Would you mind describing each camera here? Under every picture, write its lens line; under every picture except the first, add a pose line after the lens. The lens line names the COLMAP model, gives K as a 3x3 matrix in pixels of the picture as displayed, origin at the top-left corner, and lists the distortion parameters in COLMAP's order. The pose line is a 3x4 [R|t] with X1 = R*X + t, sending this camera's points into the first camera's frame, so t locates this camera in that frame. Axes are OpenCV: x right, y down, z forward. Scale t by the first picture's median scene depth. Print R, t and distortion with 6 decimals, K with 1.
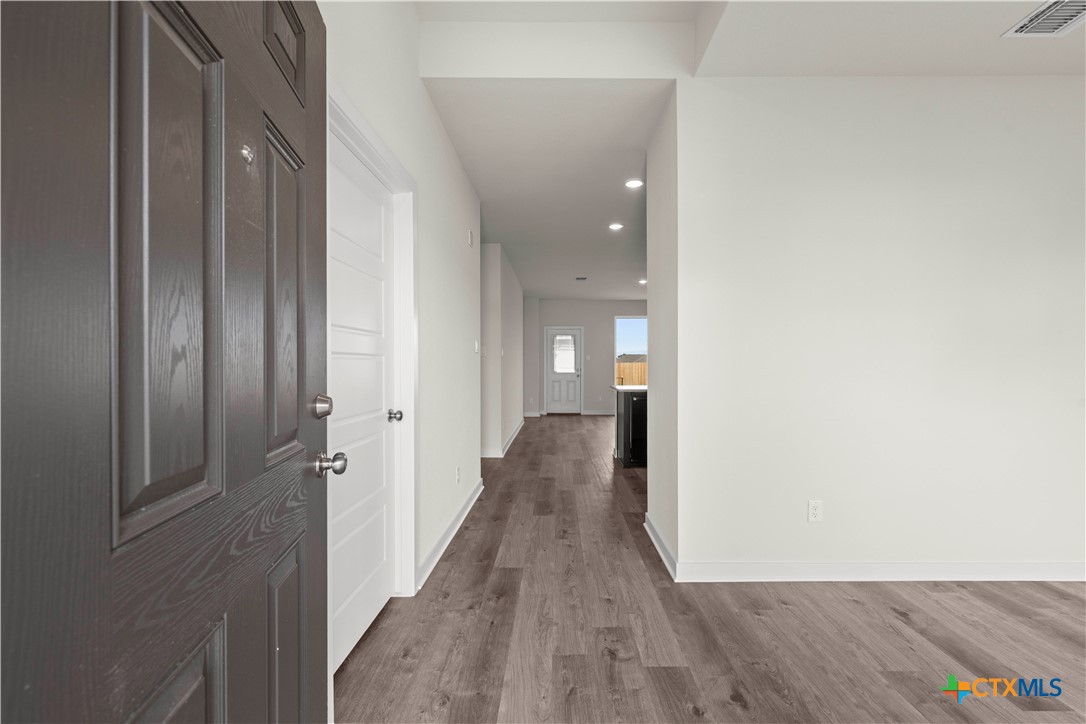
lens RADIAL K [[446.4, 0, 547.4], [0, 446.4, 368.7], [0, 0, 1]] dist [-0.000752, -0.000114]
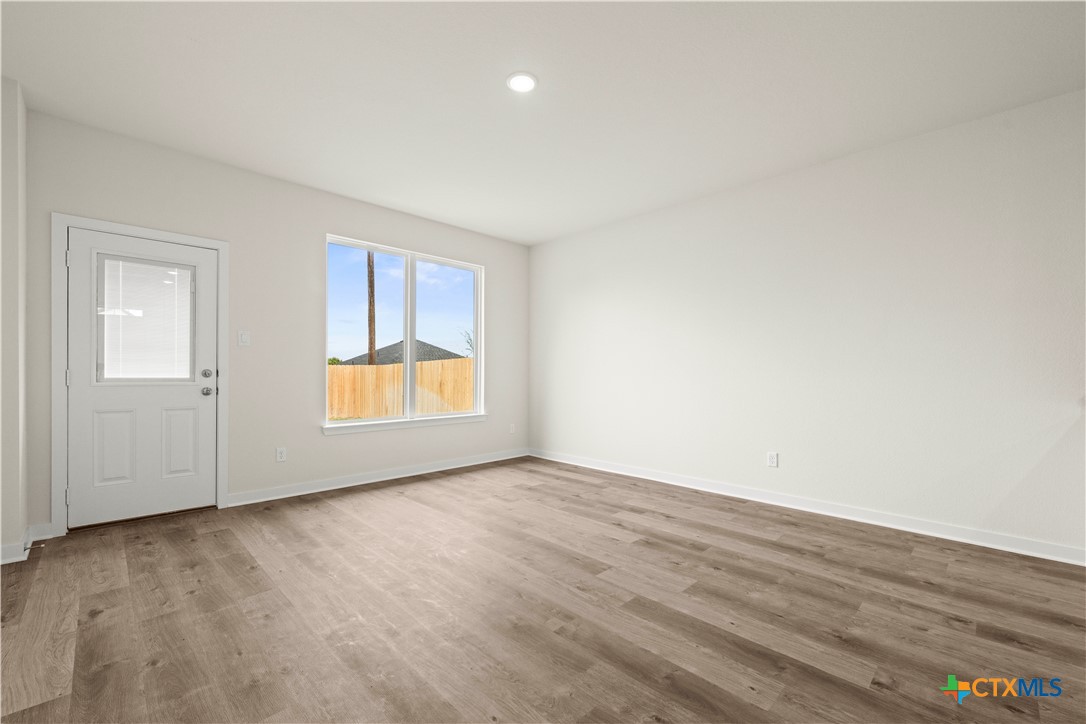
lens RADIAL K [[447.9, 0, 544.7], [0, 447.9, 374.5], [0, 0, 1]] dist [0.001008, 0.000177]
pose [[0.690595, 0.000406, 0.723241, 0.001930], [-0.001529, 0.999998, 0.000899, 0.002768], [-0.723240, -0.001726, 0.690595, 0.604121]]
